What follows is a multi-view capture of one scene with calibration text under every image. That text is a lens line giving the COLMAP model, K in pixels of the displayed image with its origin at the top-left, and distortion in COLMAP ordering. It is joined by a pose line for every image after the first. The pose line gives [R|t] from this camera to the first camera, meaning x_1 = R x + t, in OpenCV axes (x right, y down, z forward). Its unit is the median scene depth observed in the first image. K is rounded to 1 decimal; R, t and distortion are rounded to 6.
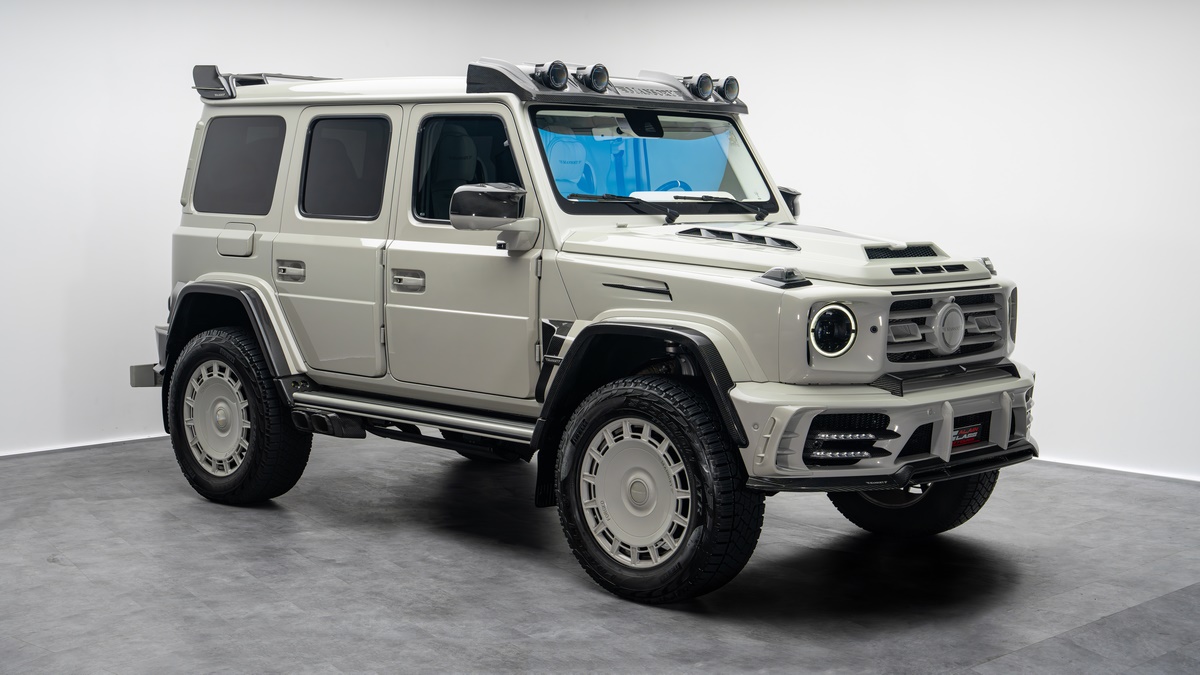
lens RADIAL K [[1702.8, 0, 600.0], [0, 1702.8, 337.5], [0, 0, 1]] dist [0.043418, -0.036584]
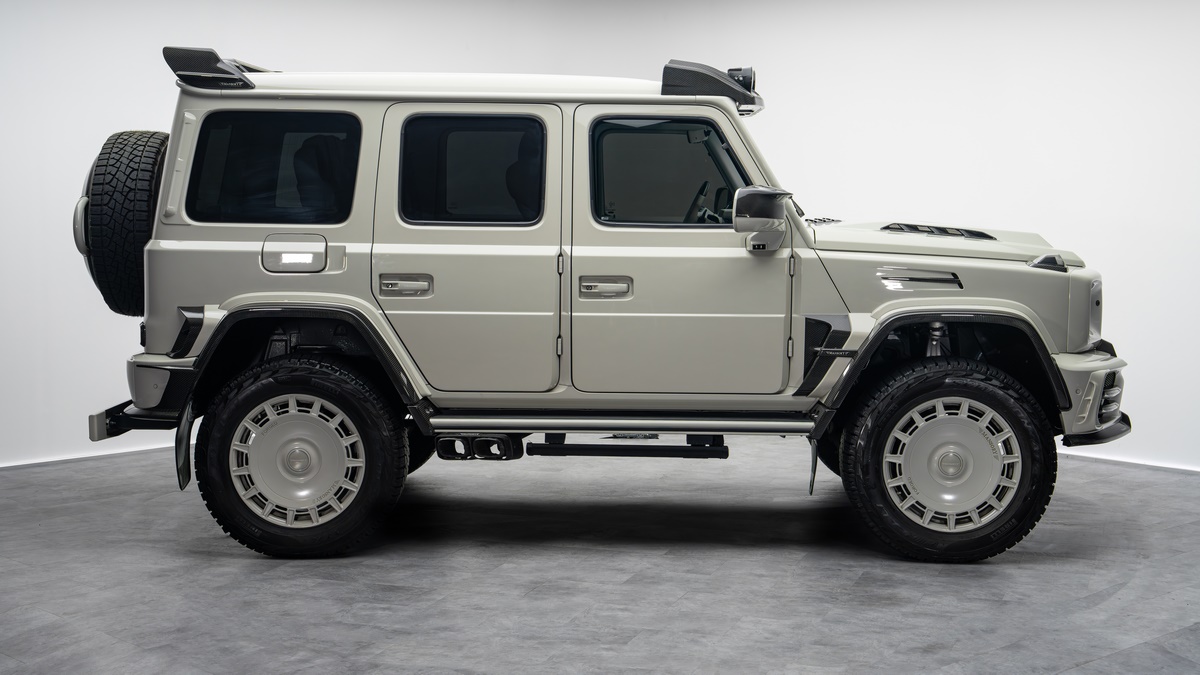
lens RADIAL K [[1702.8, 0, 600.0], [0, 1702.8, 337.5], [0, 0, 1]] dist [0.043418, -0.036584]
pose [[0.743964, -0.067435, 0.664808, -0.680021], [0.067594, 0.997386, 0.025528, -0.026644], [-0.664792, 0.025945, 0.746578, 0.252912]]
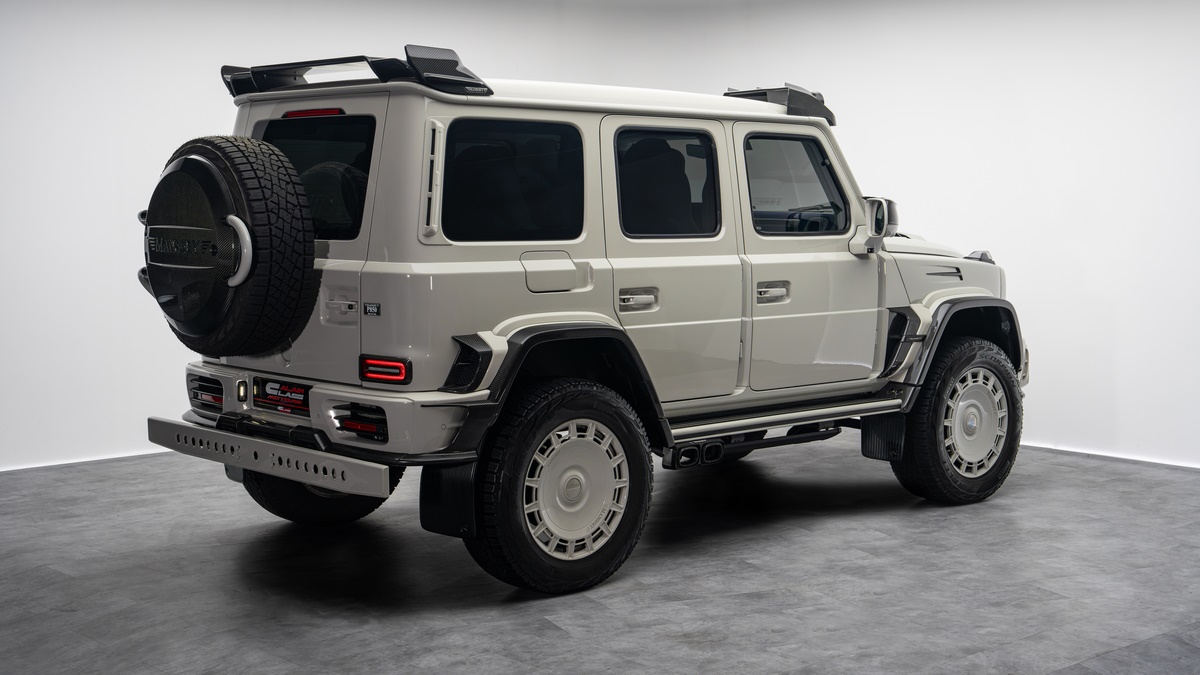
lens RADIAL K [[1631.7, 0, 600.0], [0, 1631.7, 337.5], [0, 0, 1]] dist [0.004559, 0.040326]
pose [[0.069006, -0.097676, 0.992823, -0.997531], [0.096372, 0.991194, 0.090817, -0.095465], [-0.992950, 0.089413, 0.077812, 0.923553]]
